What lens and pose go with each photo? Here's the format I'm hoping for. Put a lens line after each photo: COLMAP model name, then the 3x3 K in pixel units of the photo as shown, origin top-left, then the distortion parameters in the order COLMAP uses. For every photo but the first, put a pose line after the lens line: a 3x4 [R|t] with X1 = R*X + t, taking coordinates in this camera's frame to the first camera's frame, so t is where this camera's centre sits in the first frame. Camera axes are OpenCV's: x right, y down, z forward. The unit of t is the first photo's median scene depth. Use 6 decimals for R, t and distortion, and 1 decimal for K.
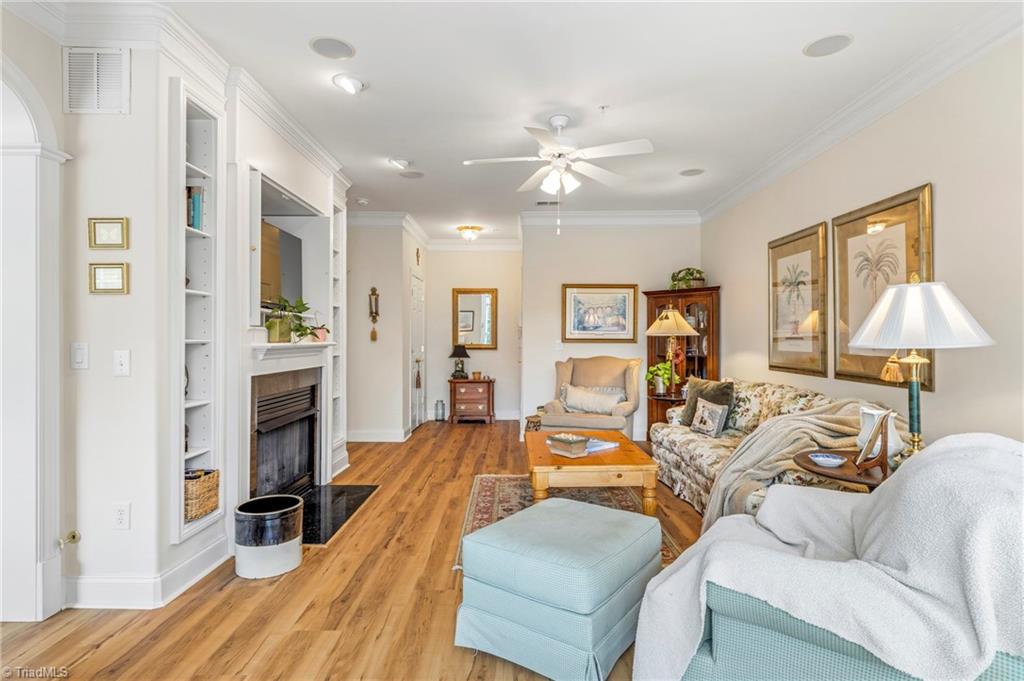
lens RADIAL K [[506.5, 0, 524.3], [0, 506.5, 341.1], [0, 0, 1]] dist [-0.001099, -0.001541]
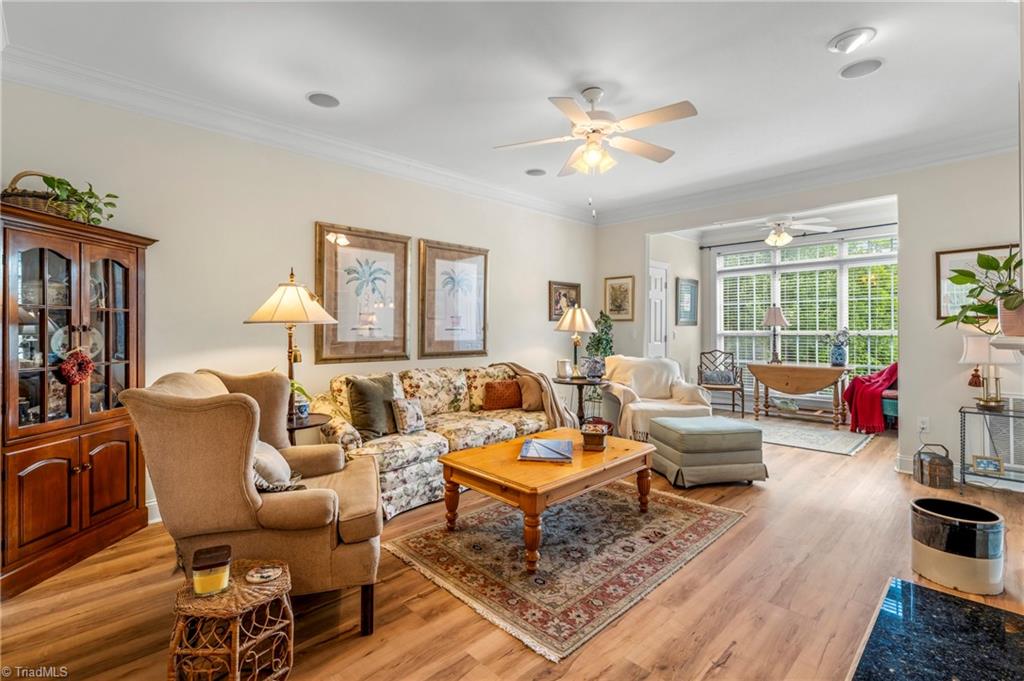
lens RADIAL K [[475.1, 0, 499.6], [0, 475.1, 328.8], [0, 0, 1]] dist [-0.002490, -0.001987]
pose [[-0.669189, 0.001169, 0.743091, -0.366973], [0.003892, 0.999991, 0.001932, -0.005724], [-0.743082, 0.004185, -0.669187, 1.355079]]
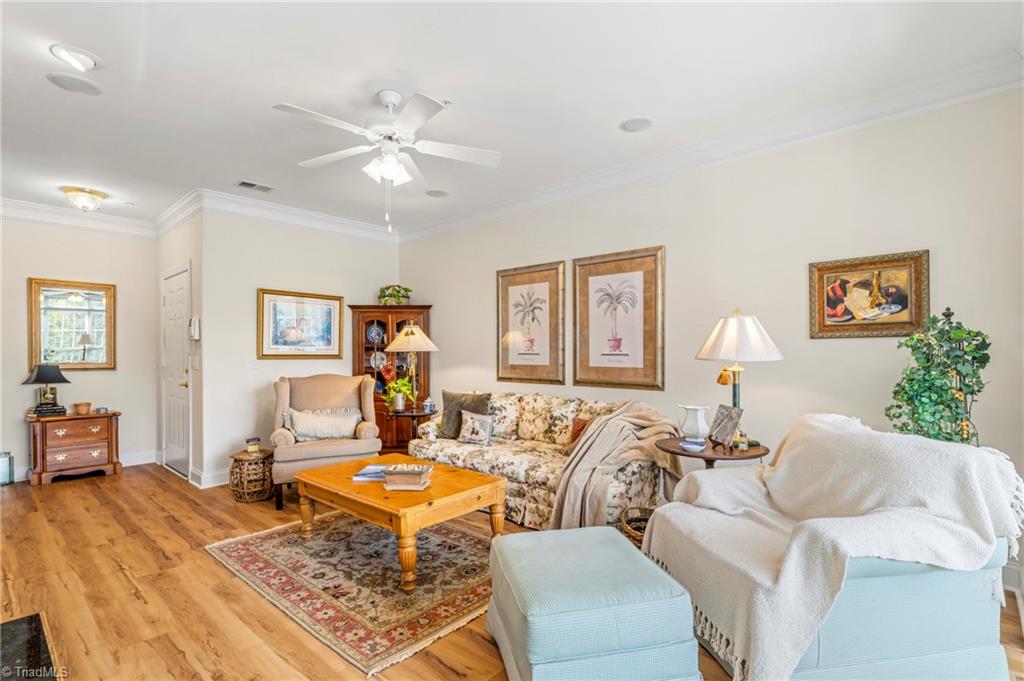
lens RADIAL K [[475.1, 0, 509.3], [0, 475.1, 362.1], [0, 0, 1]] dist [-0.002490, -0.001987]
pose [[0.683667, -0.013479, 0.729670, -0.297945], [0.004960, 0.999892, 0.013824, -0.001845], [-0.729777, -0.005832, 0.683660, 0.243731]]
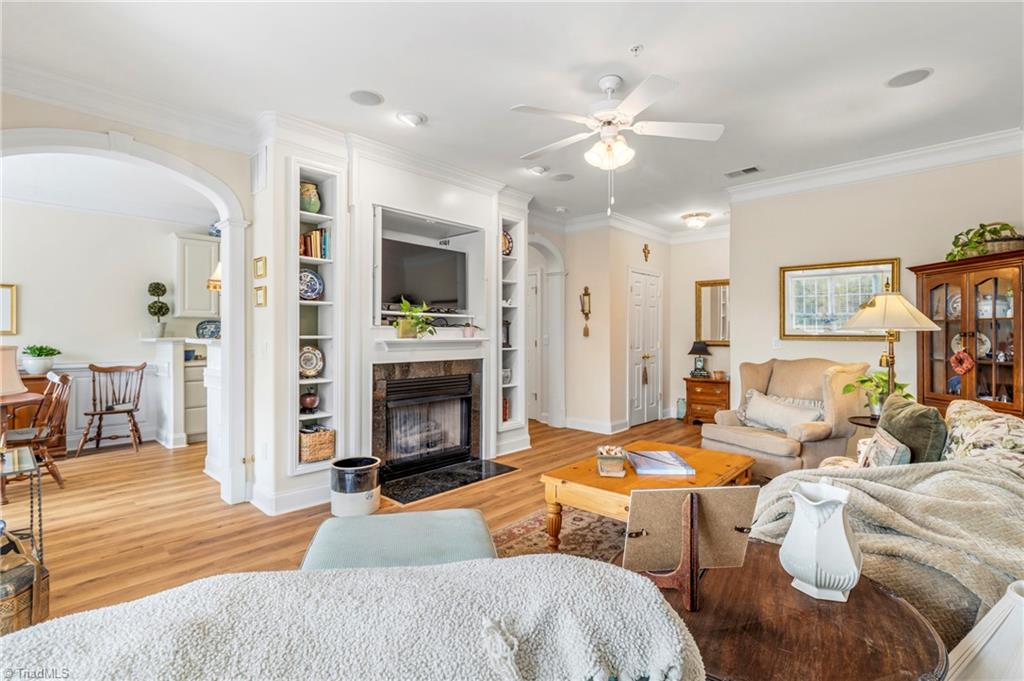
lens RADIAL K [[475.1, 0, 526.9], [0, 475.1, 336.0], [0, 0, 1]] dist [-0.002490, -0.001987]
pose [[0.742217, 0.002792, -0.670154, 0.399761], [-0.002778, 0.999996, 0.001089, -0.003708], [0.670154, 0.001054, 0.742221, 0.240244]]
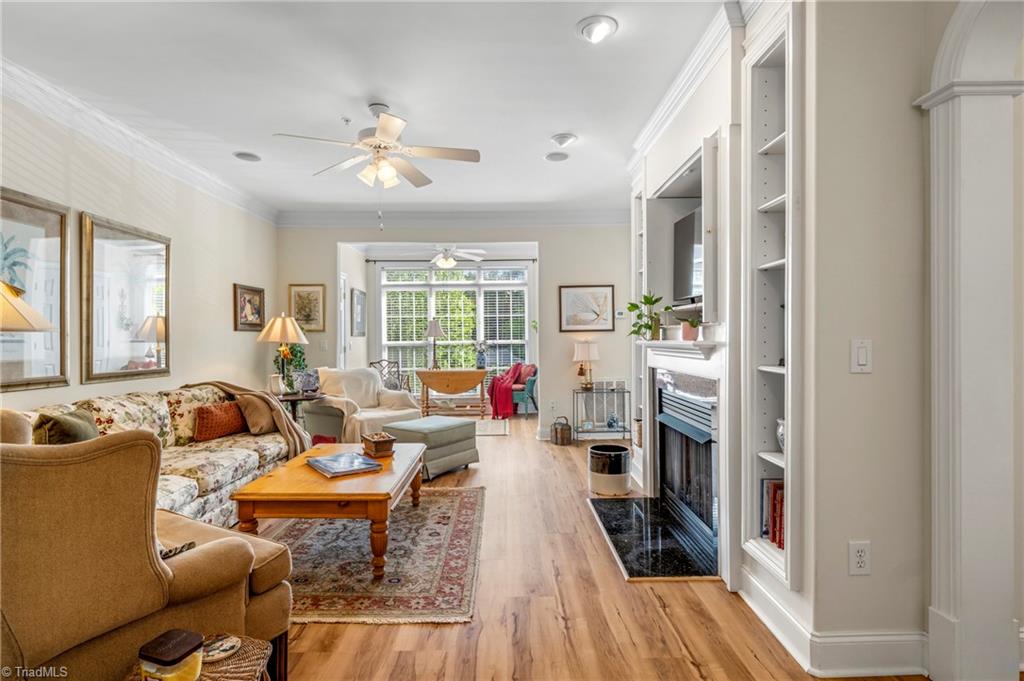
lens RADIAL K [[513.9, 0, 513.9], [0, 513.9, 345.7], [0, 0, 1]] dist [-0.004941, 0.000318]
pose [[-0.999916, 0.007631, 0.010431, -0.150507], [0.007803, 0.999832, 0.016568, -0.004619], [-0.010303, 0.016648, -0.999808, 1.558847]]
